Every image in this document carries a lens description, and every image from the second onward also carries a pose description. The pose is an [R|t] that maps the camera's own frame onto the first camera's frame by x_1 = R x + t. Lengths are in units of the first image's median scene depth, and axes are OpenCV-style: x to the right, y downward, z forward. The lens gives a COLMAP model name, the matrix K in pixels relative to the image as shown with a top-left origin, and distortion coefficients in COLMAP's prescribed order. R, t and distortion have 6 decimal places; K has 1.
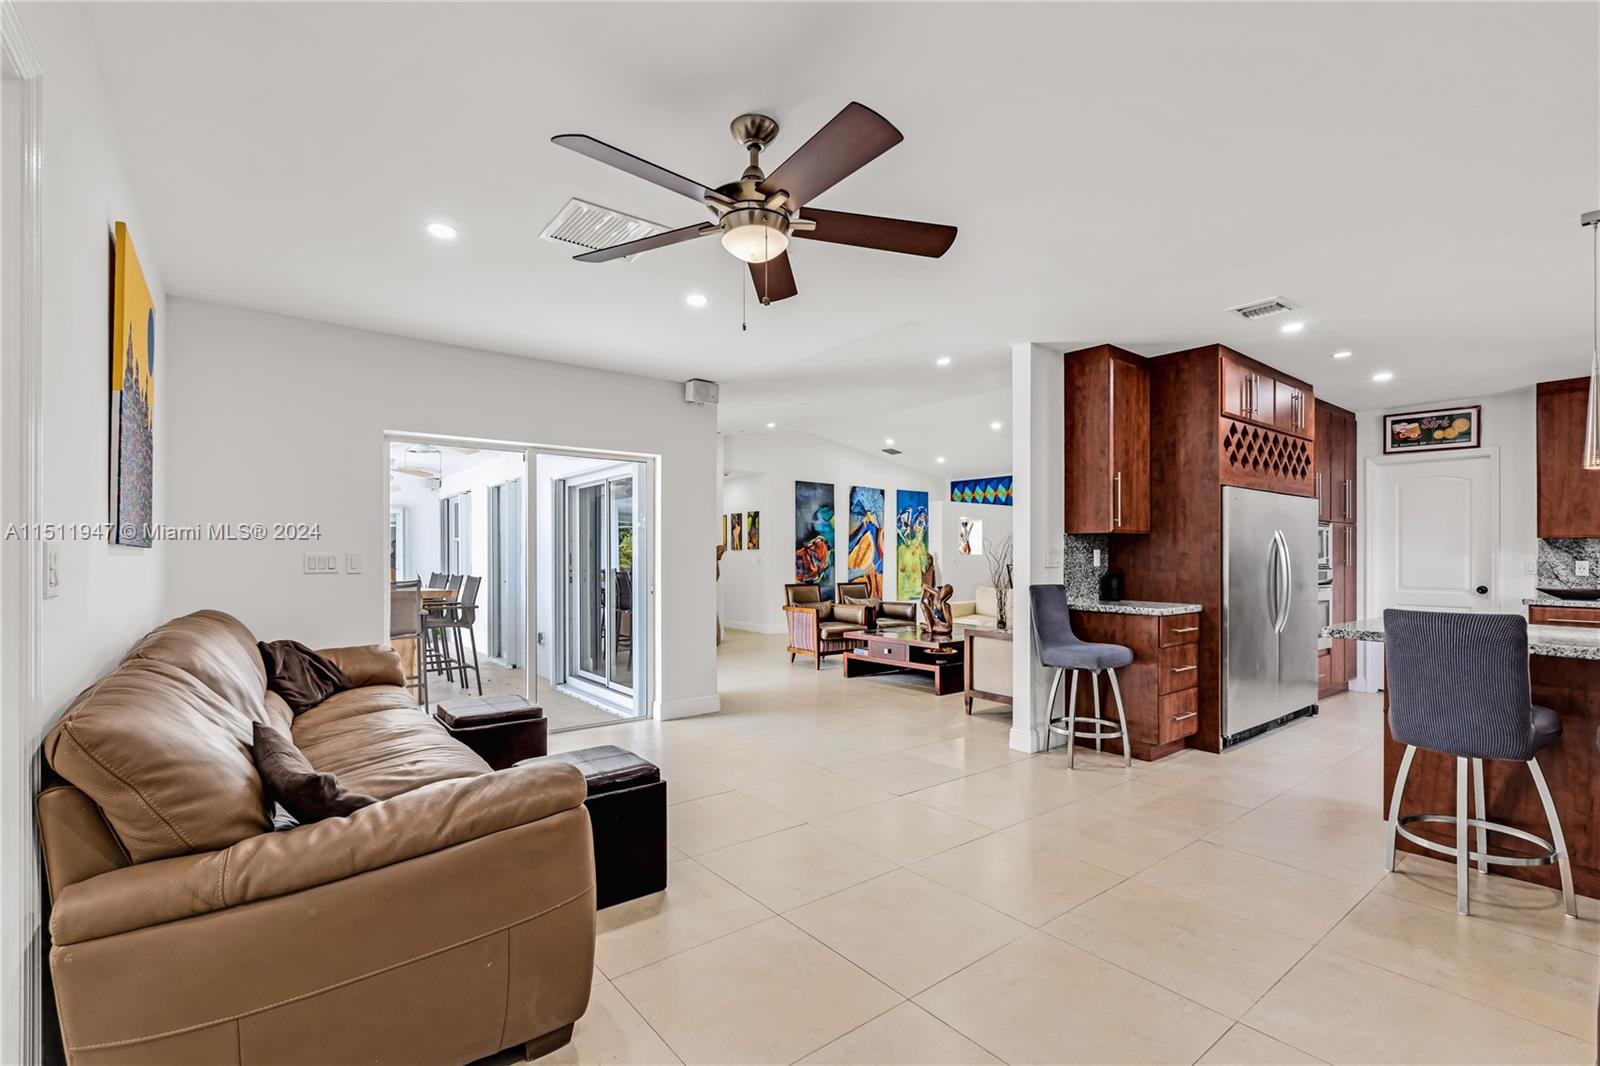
lens RADIAL K [[718.9, 0, 790.9], [0, 718.9, 553.8], [0, 0, 1]] dist [-0.010757, 0.004377]
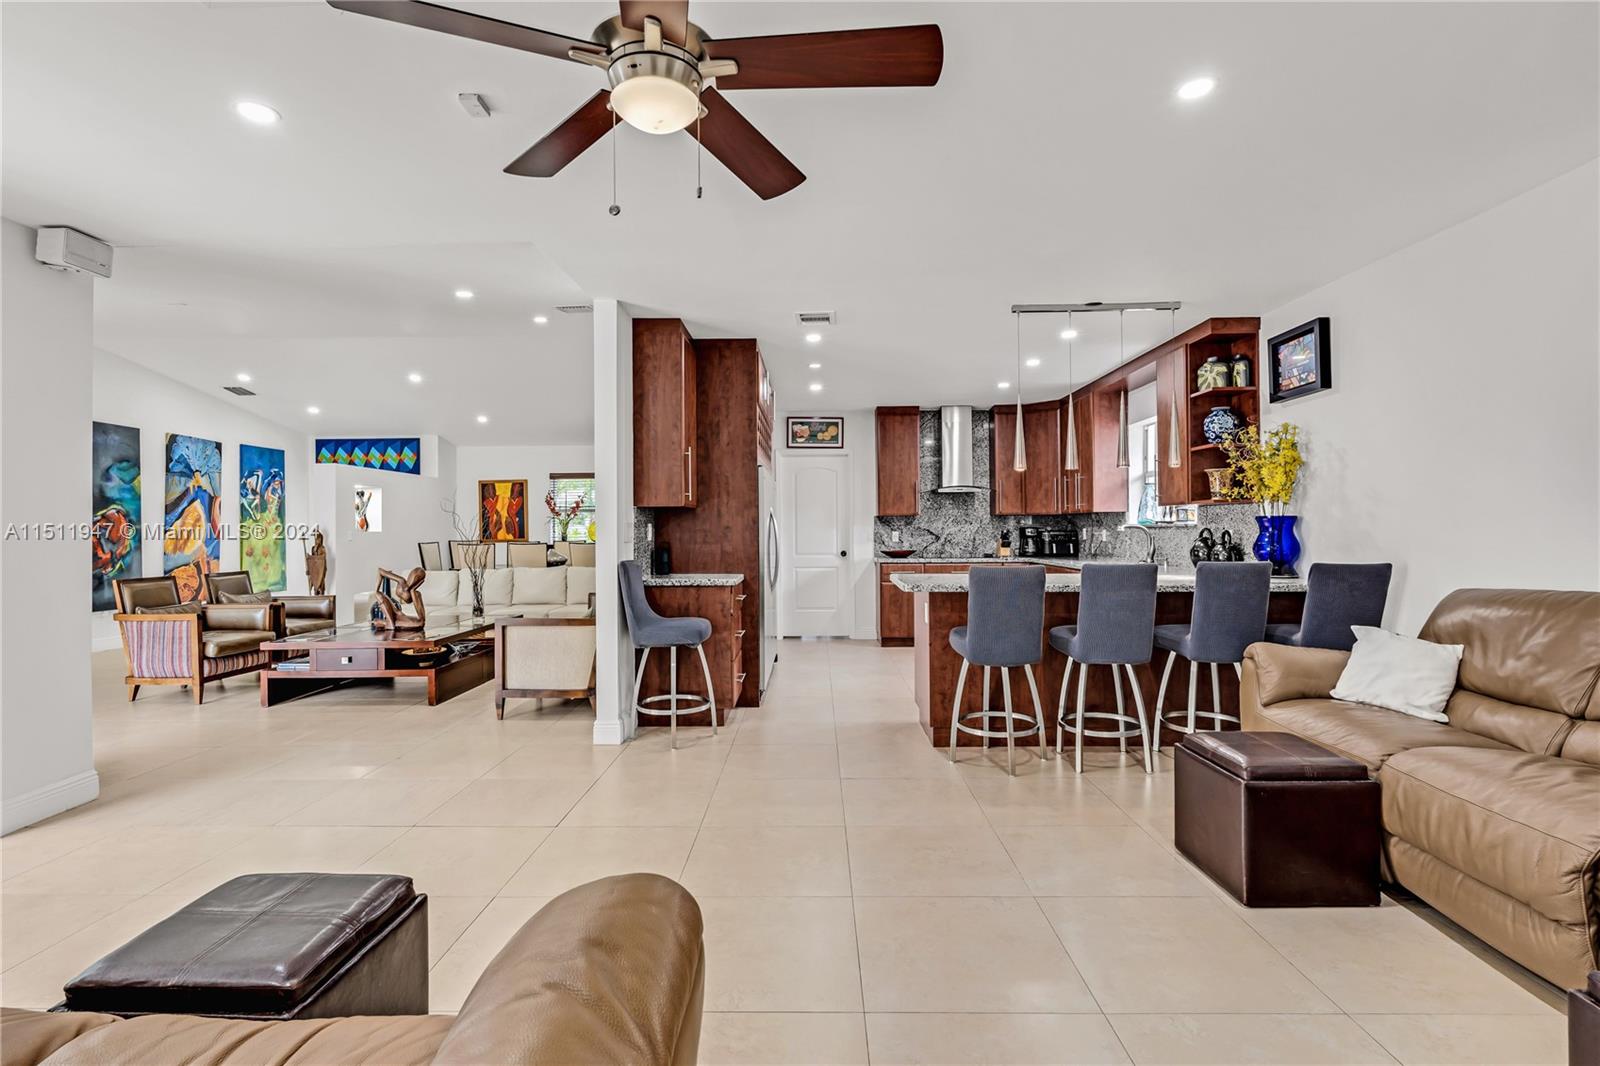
lens RADIAL K [[767.6, 0, 817.1], [0, 767.6, 522.3], [0, 0, 1]] dist [-0.029987, 0.004339]
pose [[0.616022, 0.001477, 0.787728, -0.176538], [0.007596, 0.999941, -0.007815, 0.001578], [-0.787693, 0.010798, 0.615974, 0.120800]]
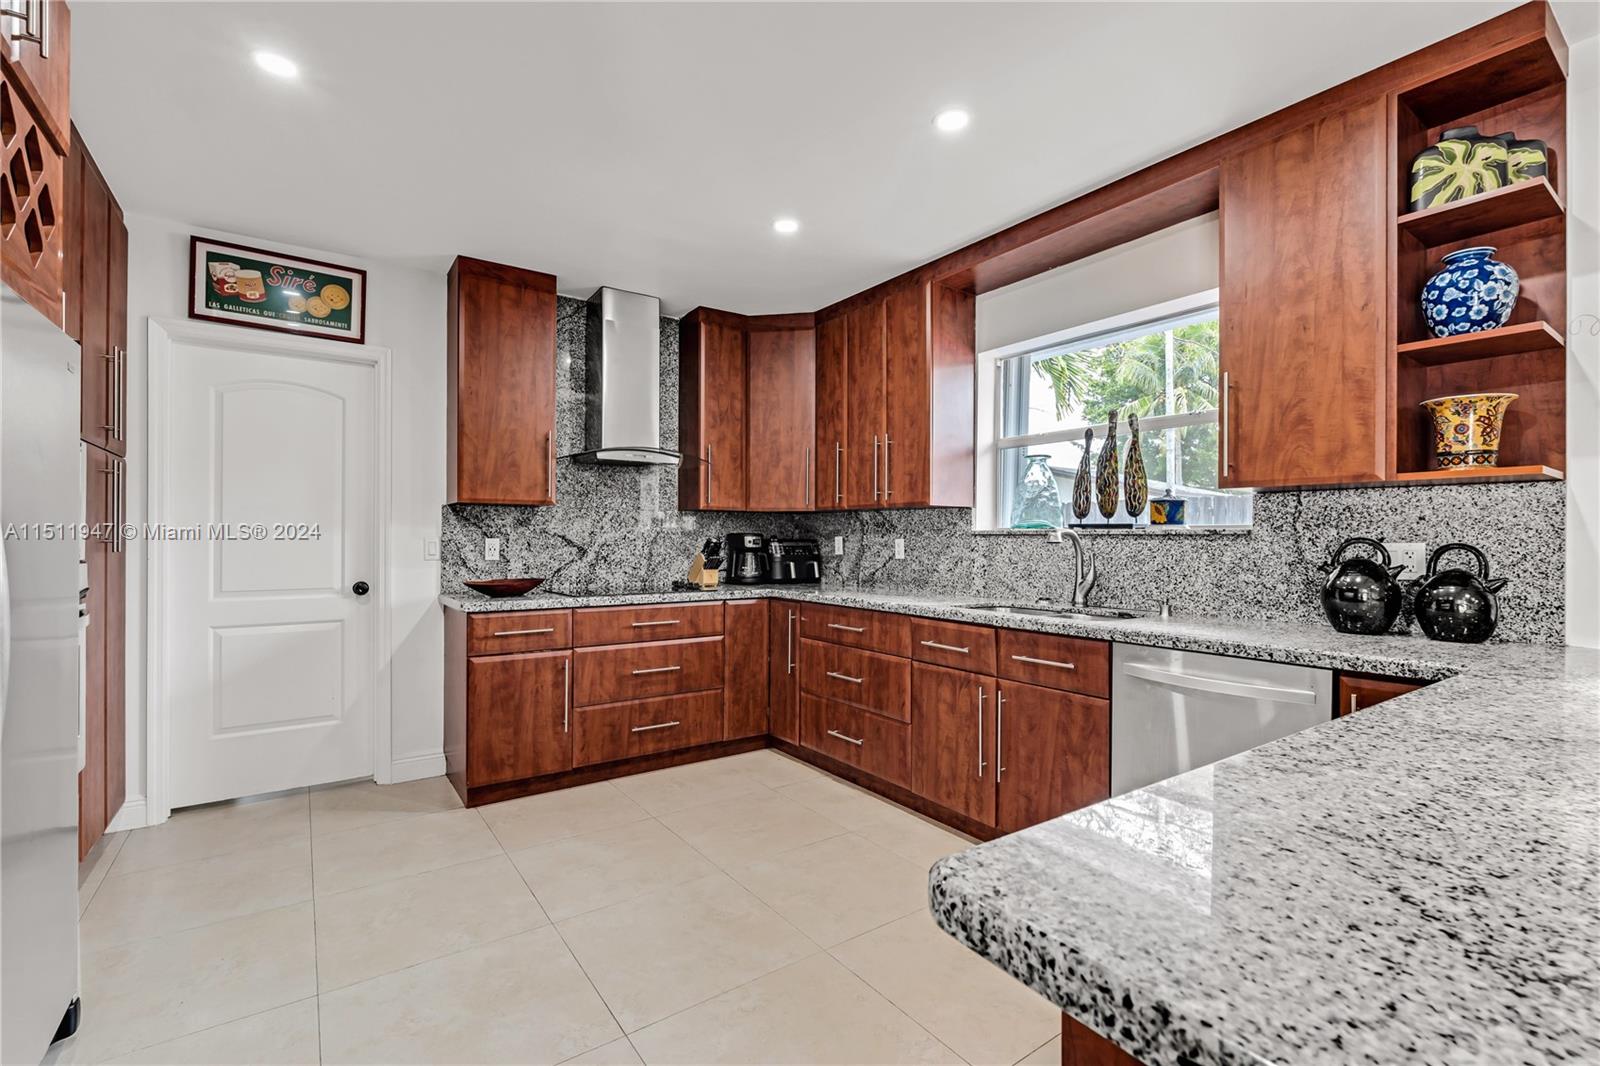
lens RADIAL K [[718.9, 0, 827.9], [0, 718.9, 536.1], [0, 0, 1]] dist [-0.010757, 0.004377]
pose [[0.029620, 0.000655, 0.999561, 0.330245], [-0.004993, 0.999987, -0.000508, 0.004623], [-0.999549, -0.004976, 0.029622, 0.505995]]
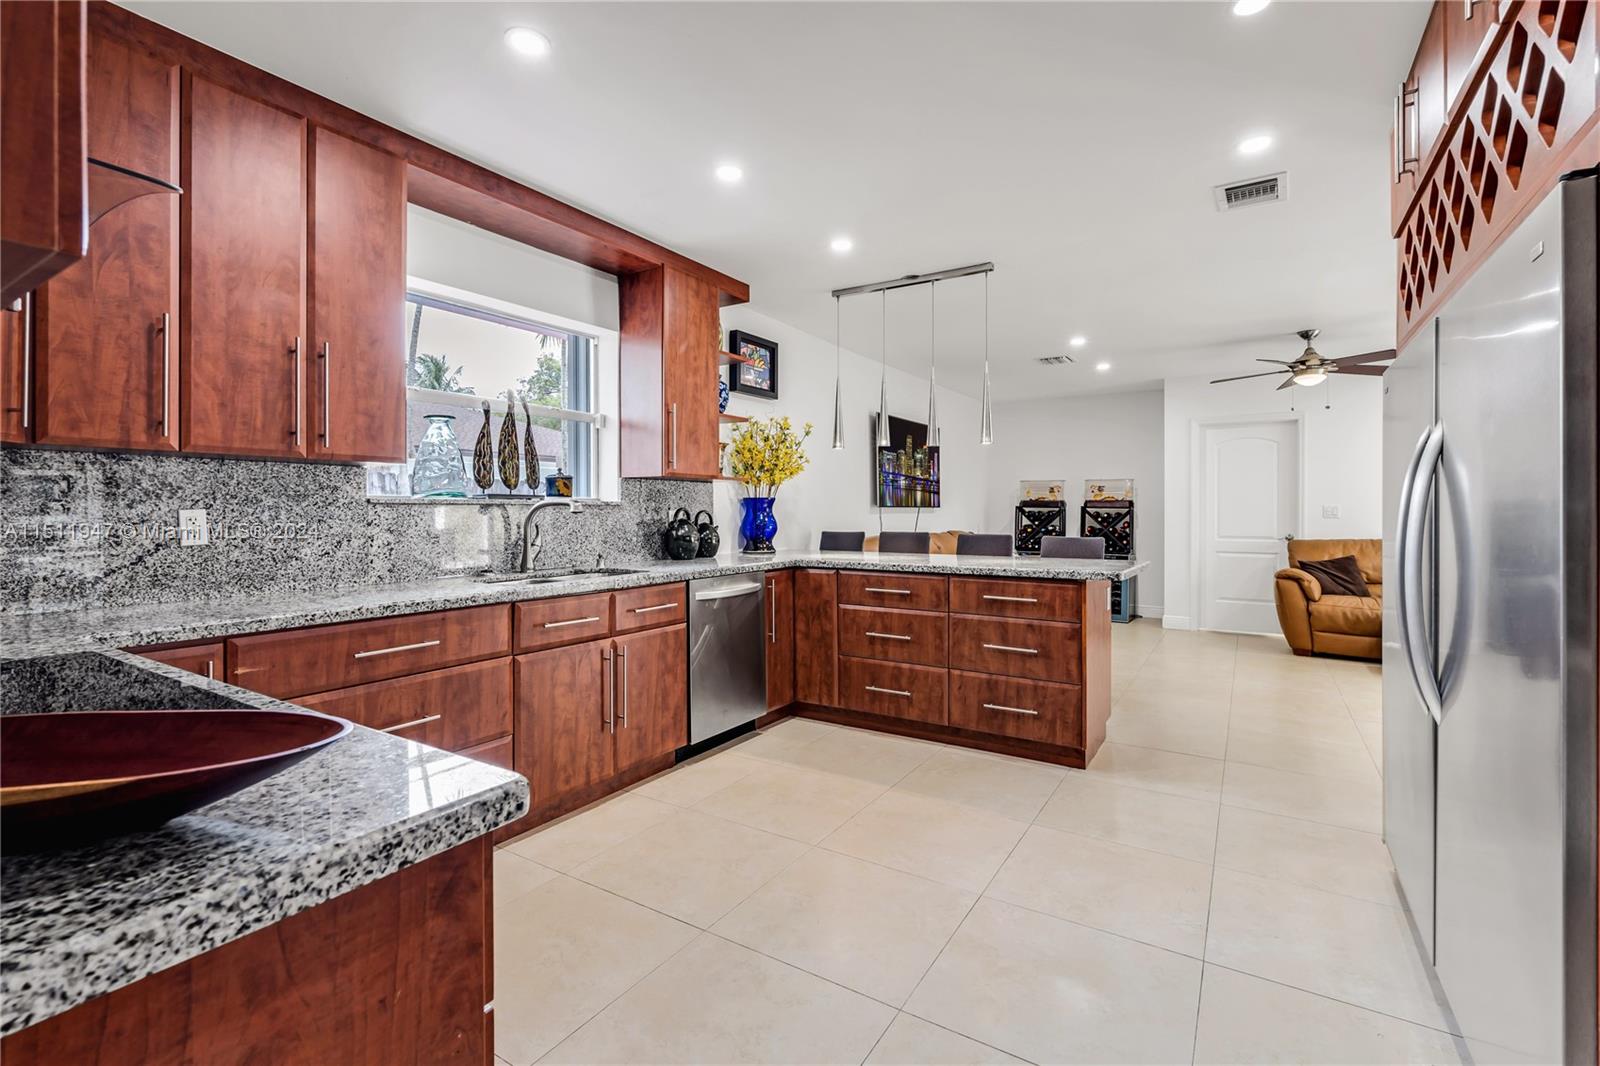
lens RADIAL K [[718.9, 0, 779.5], [0, 718.9, 507.5], [0, 0, 1]] dist [-0.010757, 0.004377]
pose [[-0.946311, -0.001872, -0.323253, 0.768438], [-0.000216, 0.999987, -0.005159, 0.006998], [0.323259, -0.004812, -0.946298, 0.857822]]
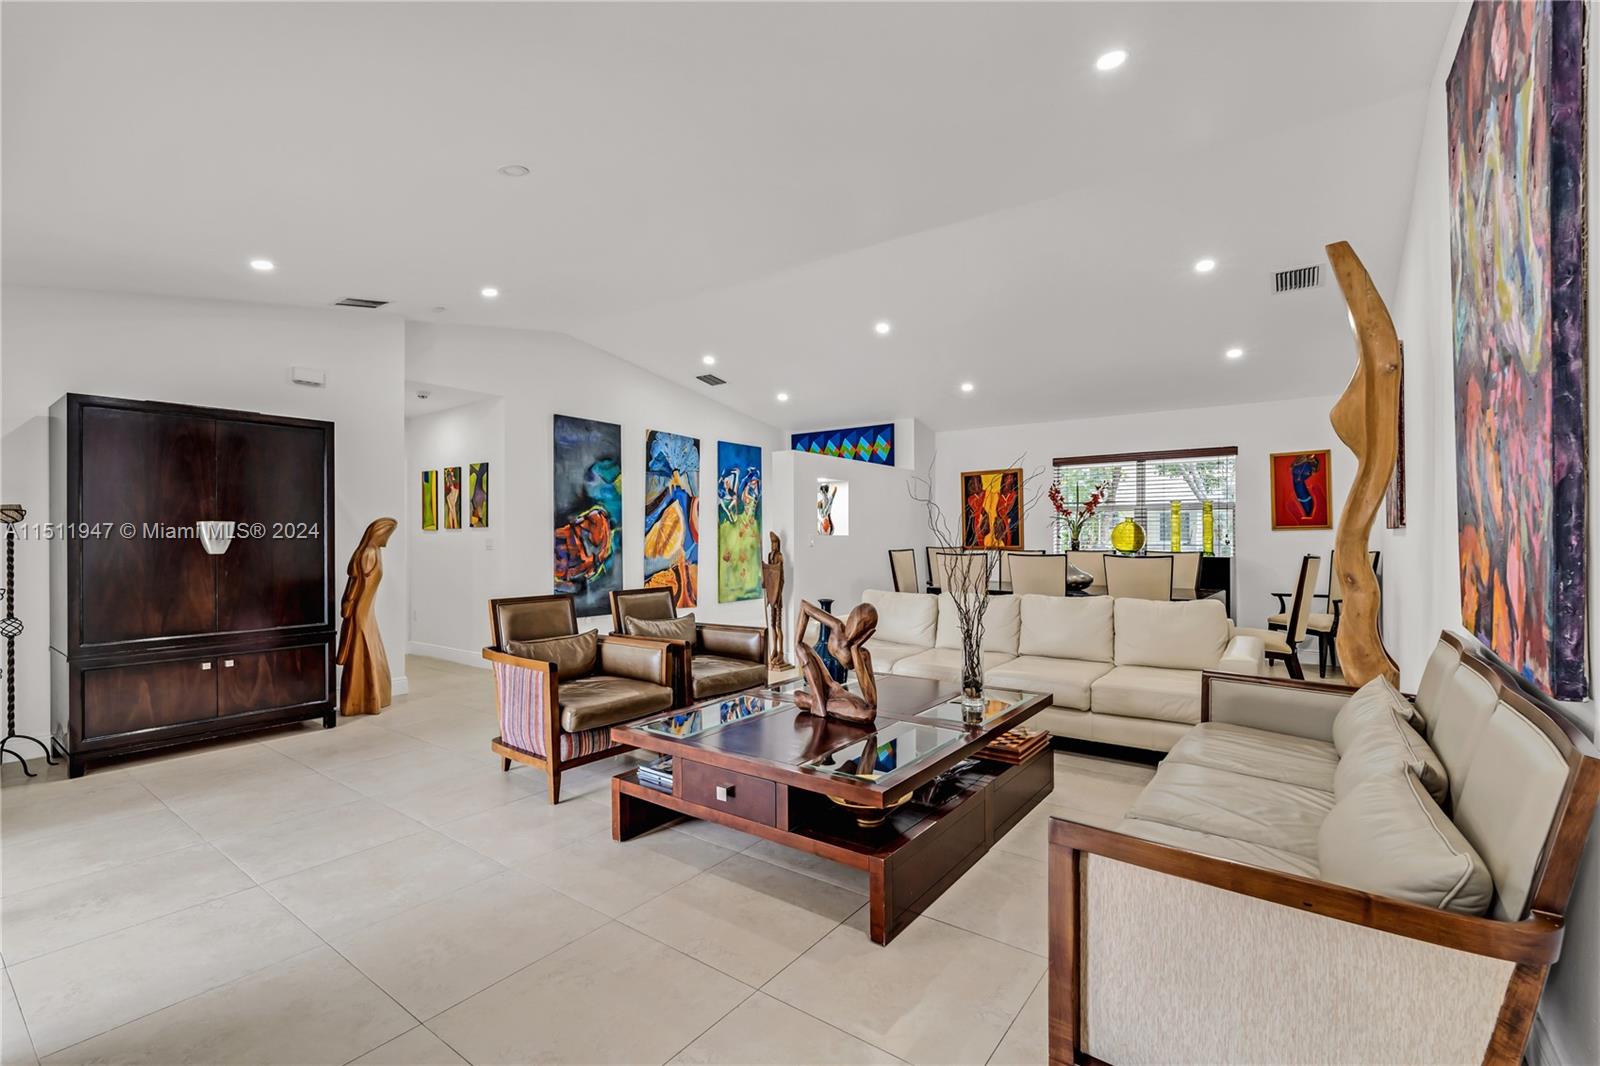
lens RADIAL K [[718.9, 0, 792.8], [0, 718.9, 523.3], [0, 0, 1]] dist [-0.010757, 0.004377]
pose [[0.964312, 0.003441, 0.264745, 0.066209], [0.001461, 0.999831, -0.018315, 0.003044], [-0.264763, 0.018048, 0.964145, 0.600312]]
